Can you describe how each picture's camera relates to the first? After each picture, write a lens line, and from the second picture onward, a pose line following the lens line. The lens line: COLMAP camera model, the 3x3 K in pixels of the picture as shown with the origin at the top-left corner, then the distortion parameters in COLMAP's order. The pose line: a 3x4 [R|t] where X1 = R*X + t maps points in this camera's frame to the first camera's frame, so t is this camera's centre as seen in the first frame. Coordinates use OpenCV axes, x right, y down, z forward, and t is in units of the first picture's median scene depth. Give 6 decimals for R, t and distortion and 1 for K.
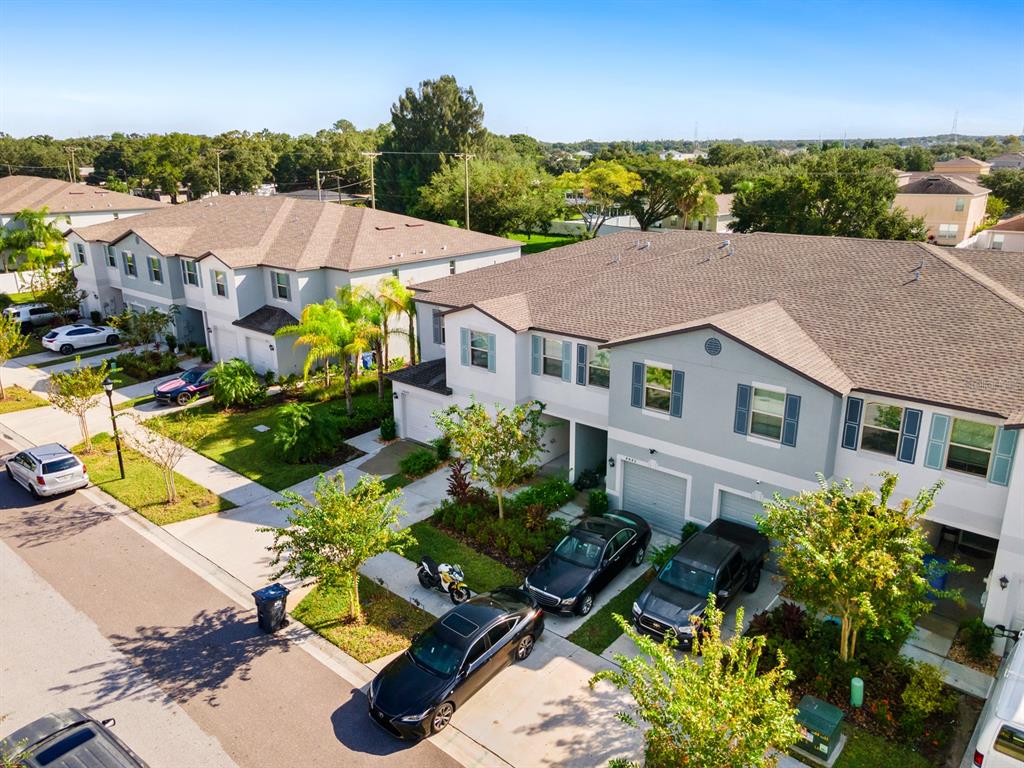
lens RADIAL K [[720.5, 0, 512.0], [0, 720.5, 384.0], [0, 0, 1]] dist [0.000753, 0.000092]
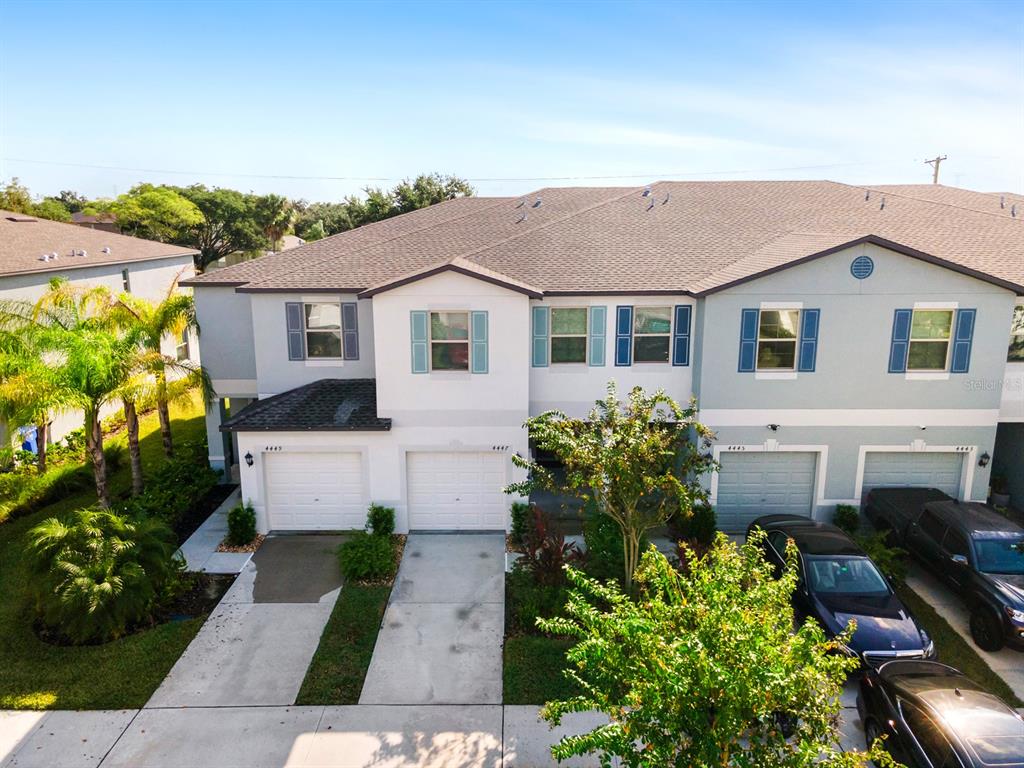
lens RADIAL K [[736.5, 0, 512.0], [0, 736.5, 384.0], [0, 0, 1]] dist [0.039537, -0.001120]
pose [[0.761046, -0.137943, 0.633862, -0.422605], [0.194763, 0.980637, -0.020433, 0.011800], [-0.618770, 0.139004, 0.773176, 0.493736]]
